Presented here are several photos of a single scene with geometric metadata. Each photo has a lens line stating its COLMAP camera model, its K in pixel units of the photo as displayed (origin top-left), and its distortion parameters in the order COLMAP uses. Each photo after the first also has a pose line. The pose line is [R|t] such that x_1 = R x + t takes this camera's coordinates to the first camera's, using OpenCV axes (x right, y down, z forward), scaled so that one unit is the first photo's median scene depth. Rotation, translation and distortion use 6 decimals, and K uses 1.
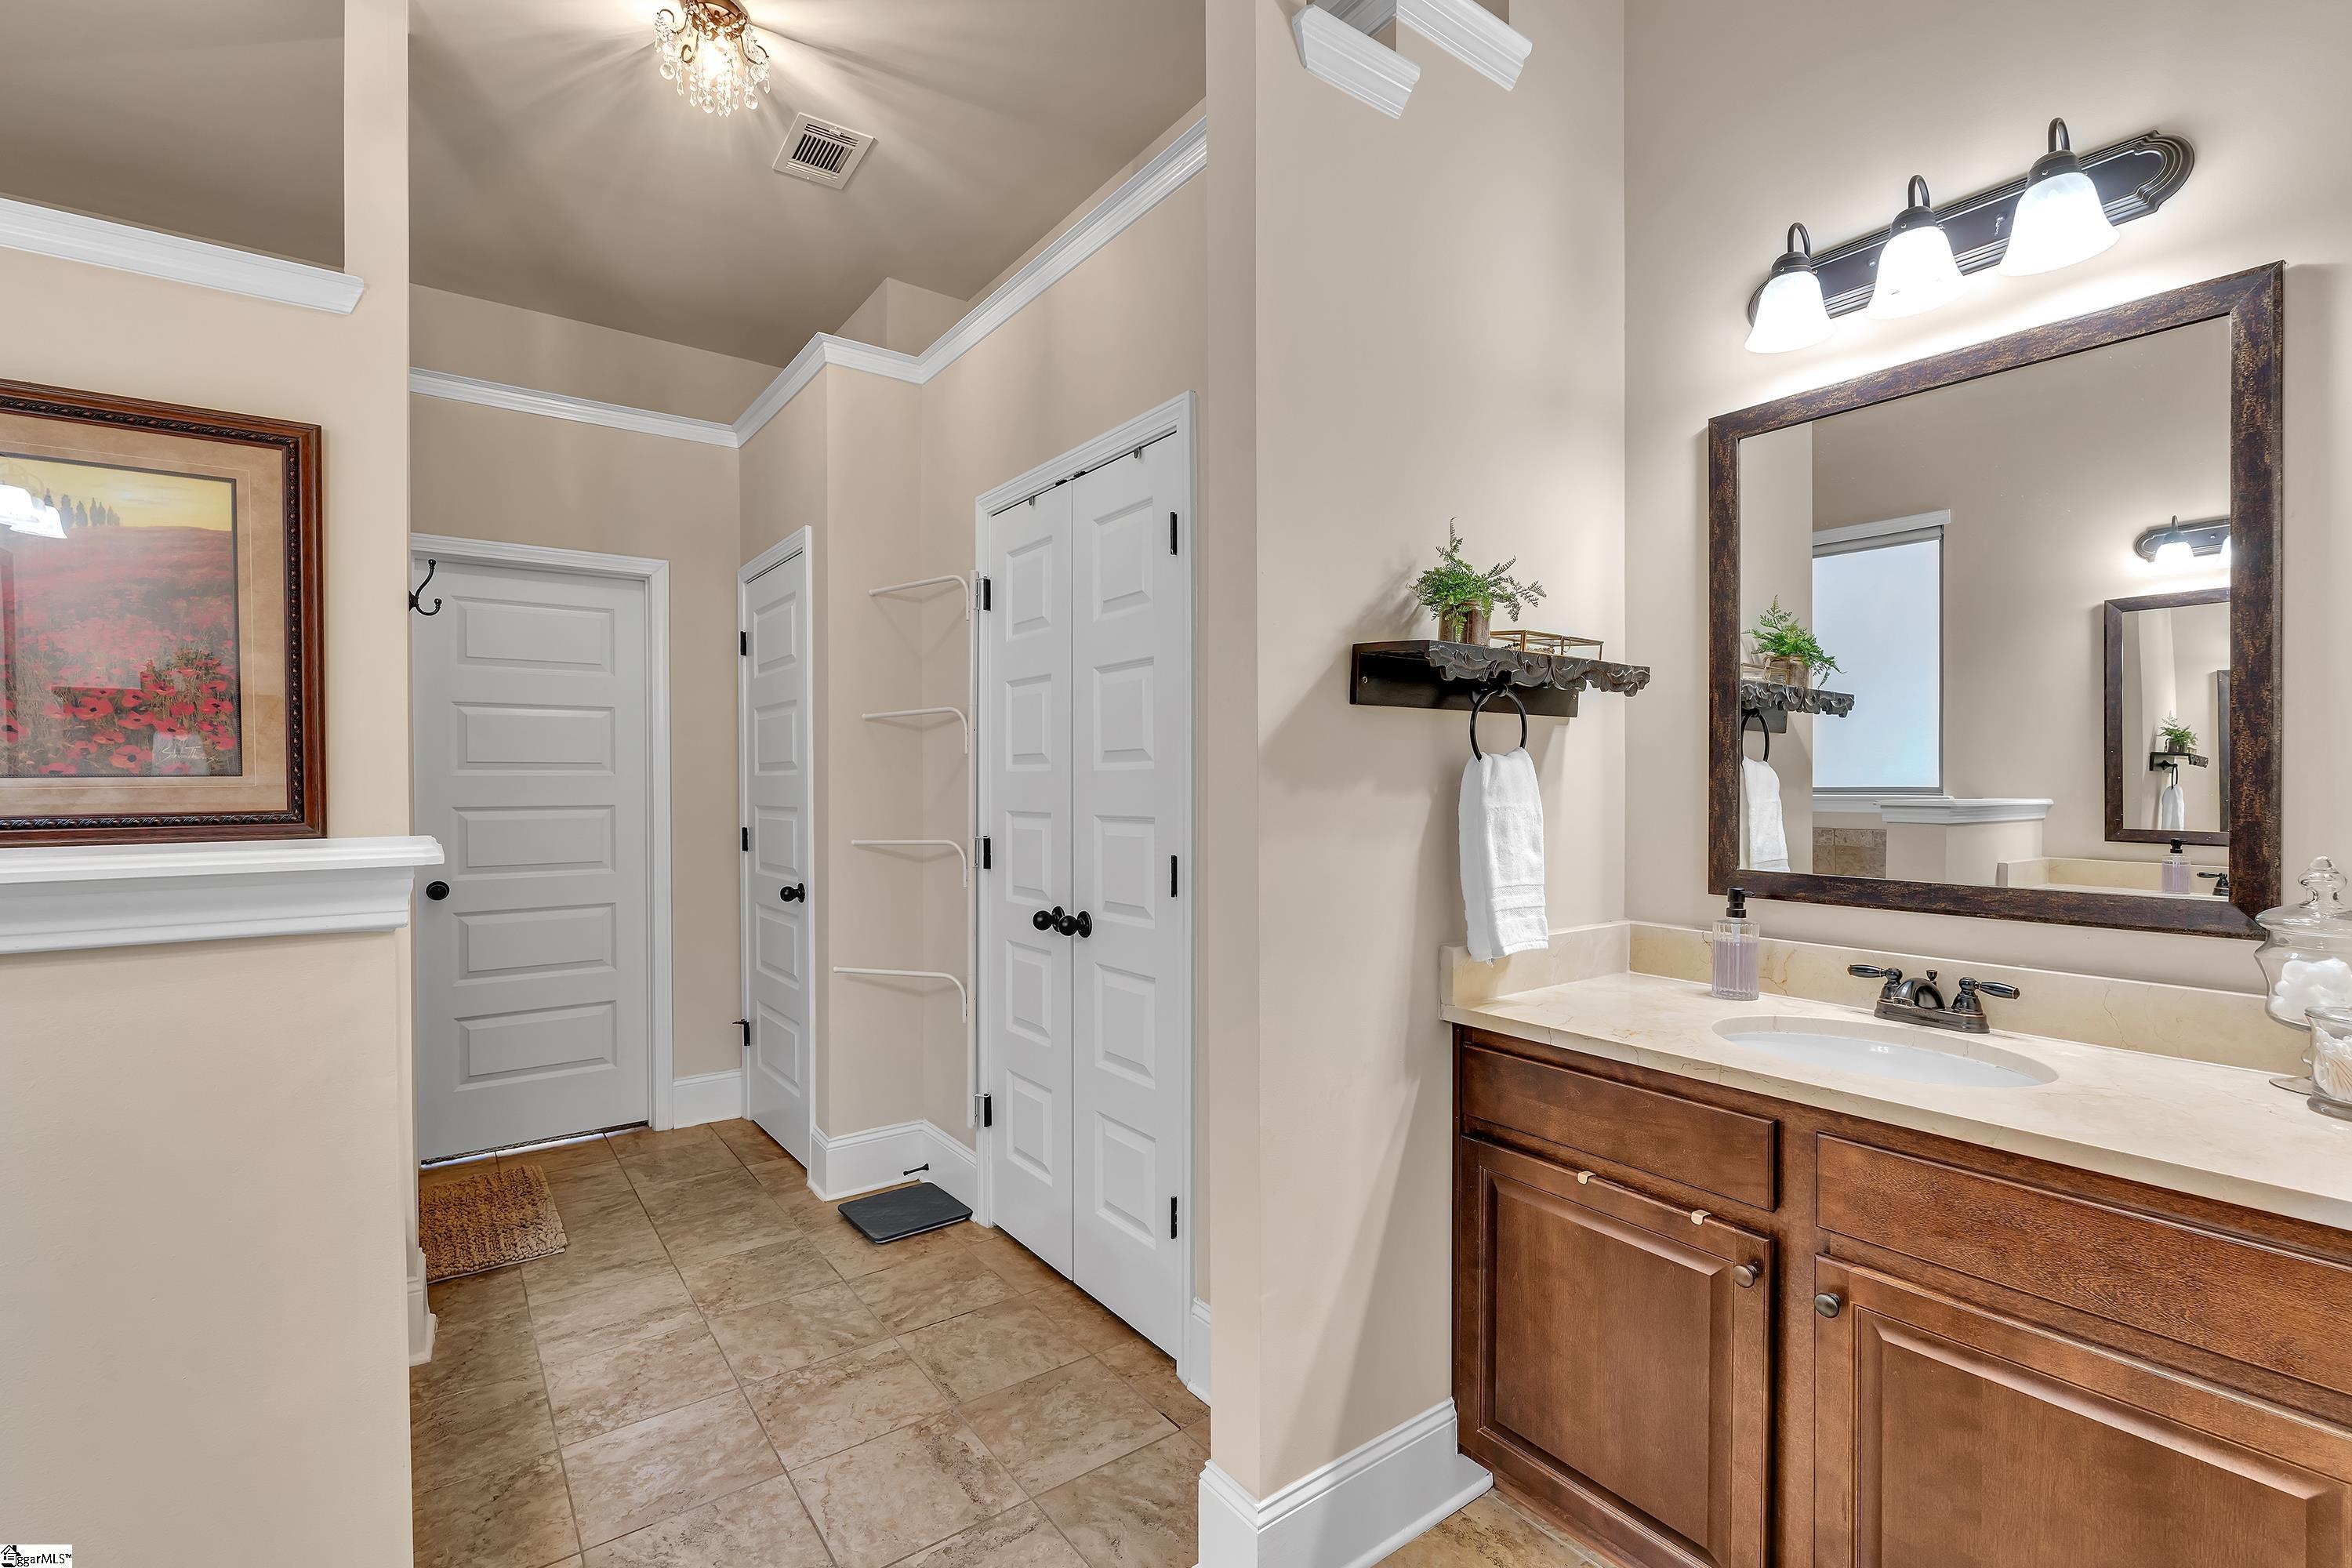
lens RADIAL K [[1032.8, 0, 1177.4], [0, 1032.8, 788.1], [0, 0, 1]] dist [-0.004412, -0.000306]
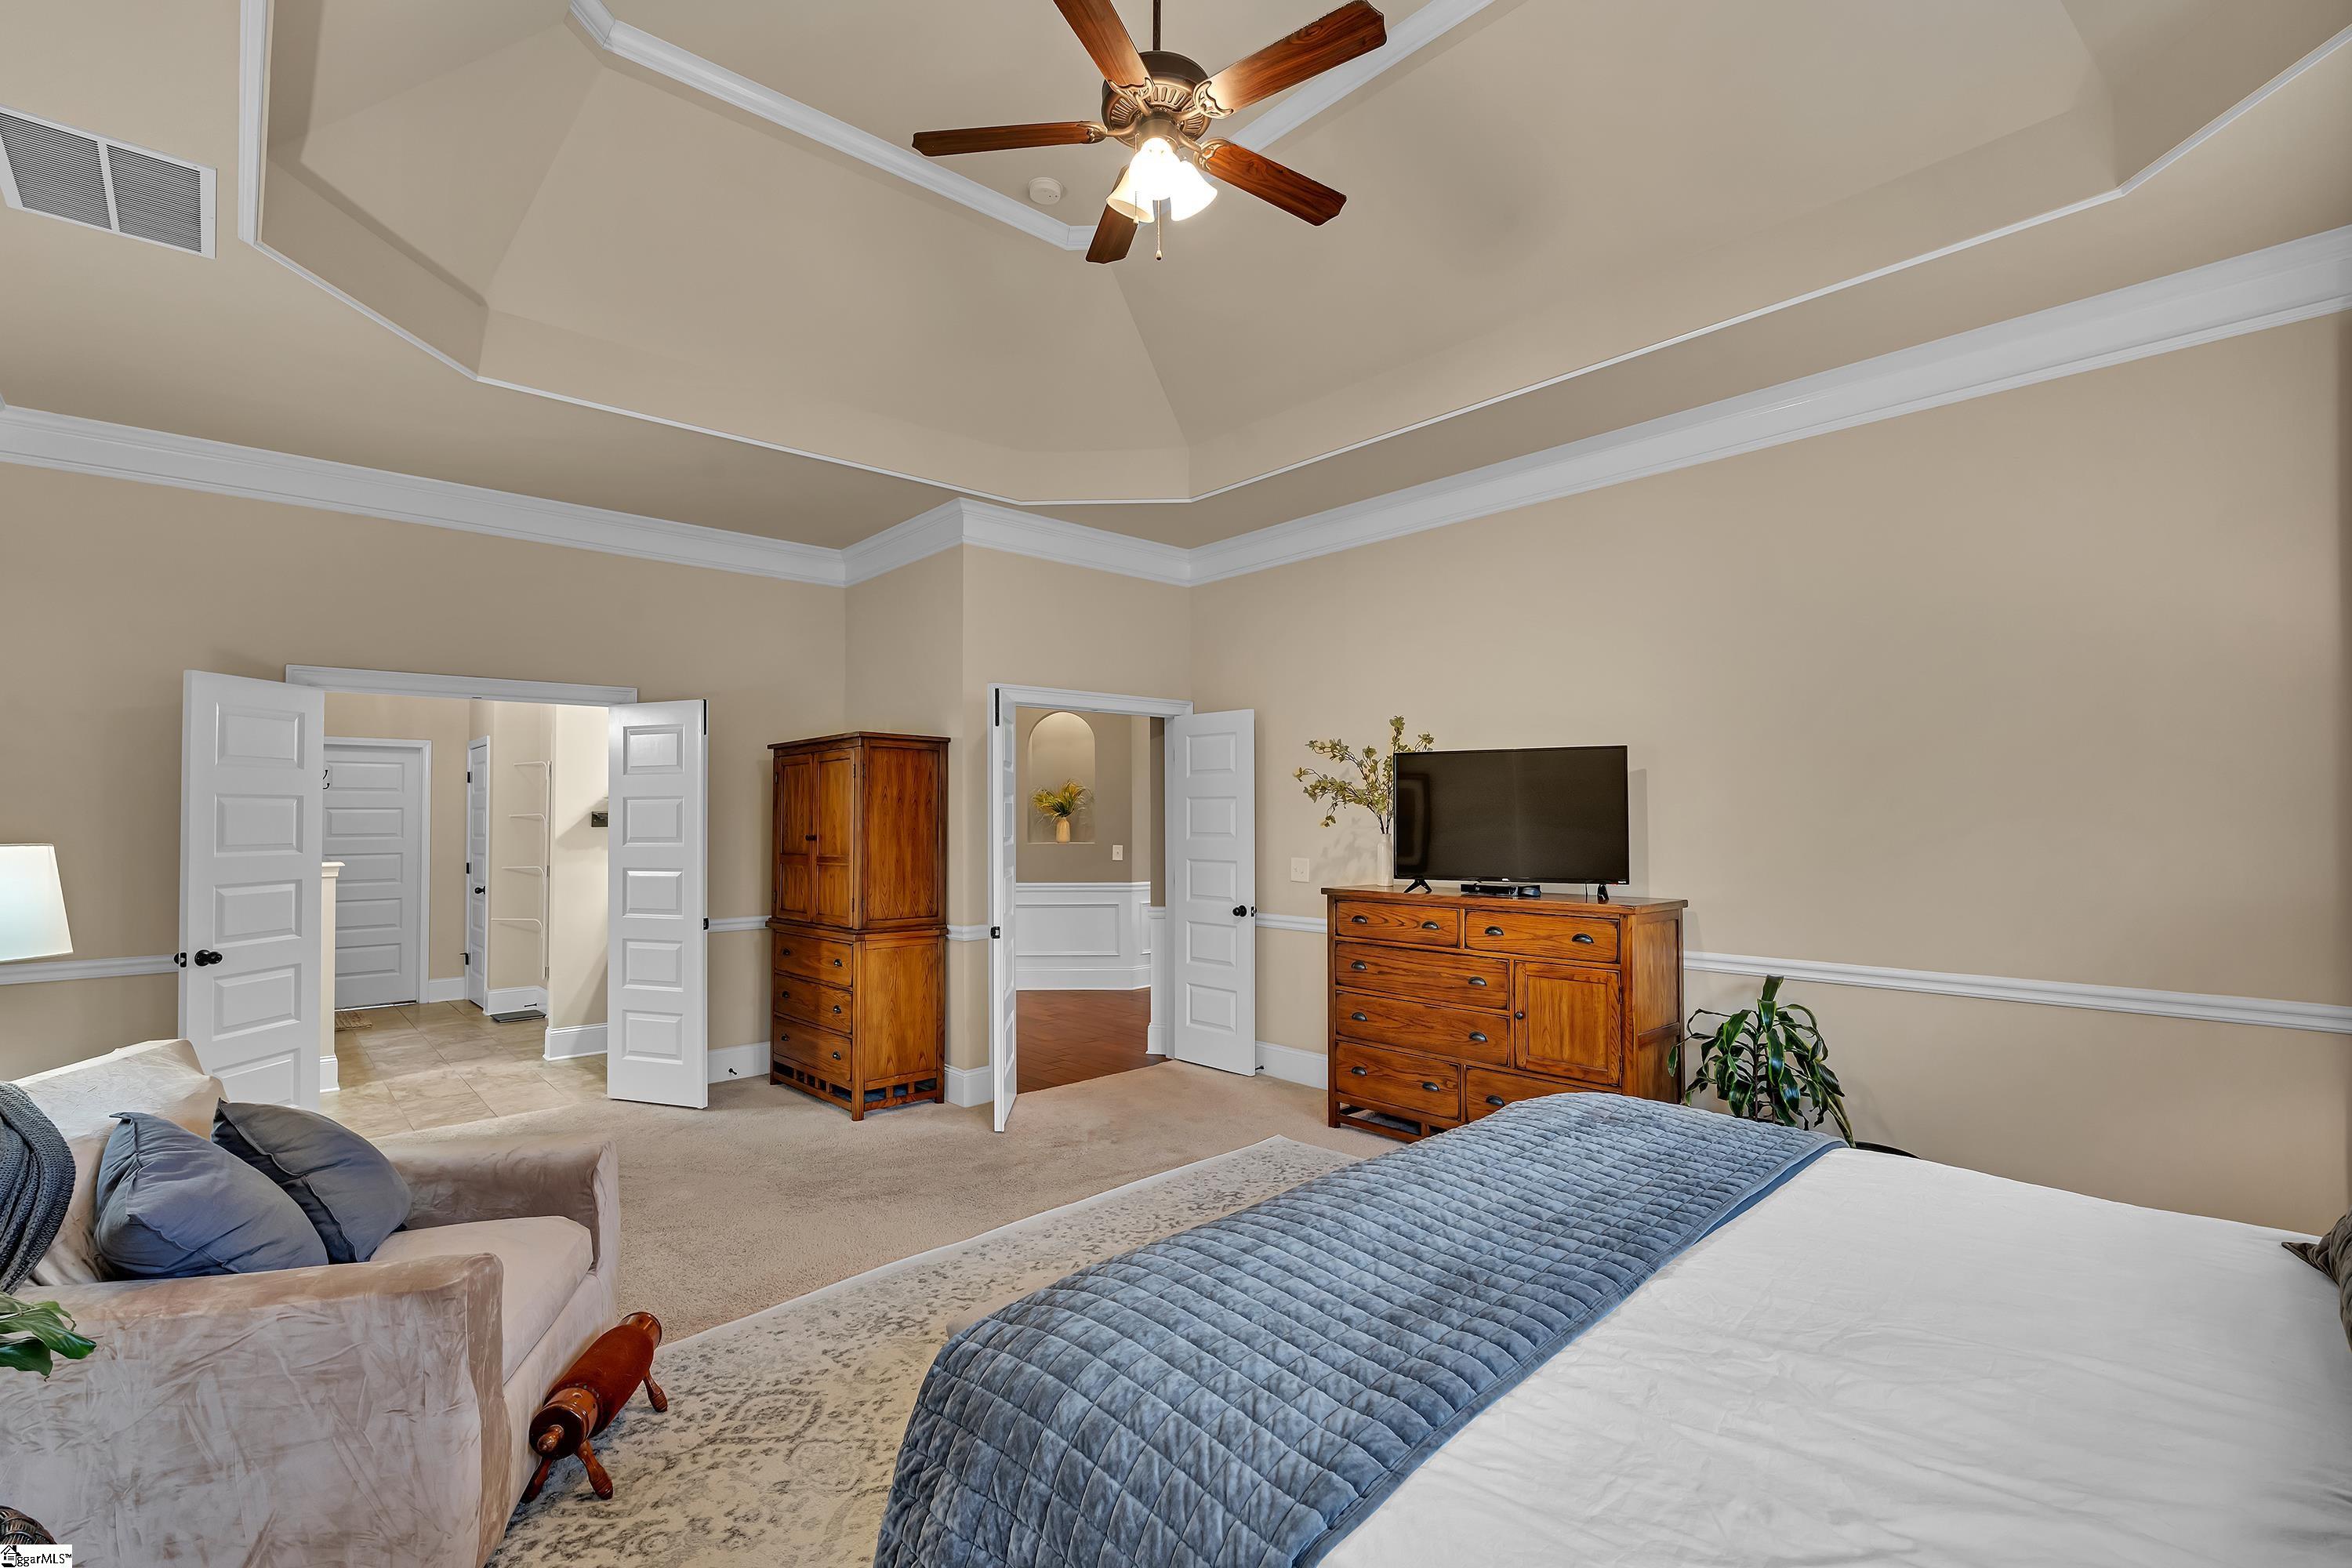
lens RADIAL K [[1032.8, 0, 1177.4], [0, 1032.8, 788.1], [0, 0, 1]] dist [-0.004412, -0.000306]
pose [[0.994616, 0.004250, 0.103538, 1.313497], [-0.000470, 0.999334, -0.036498, -0.059368], [-0.103624, 0.036252, 0.993956, -2.052205]]
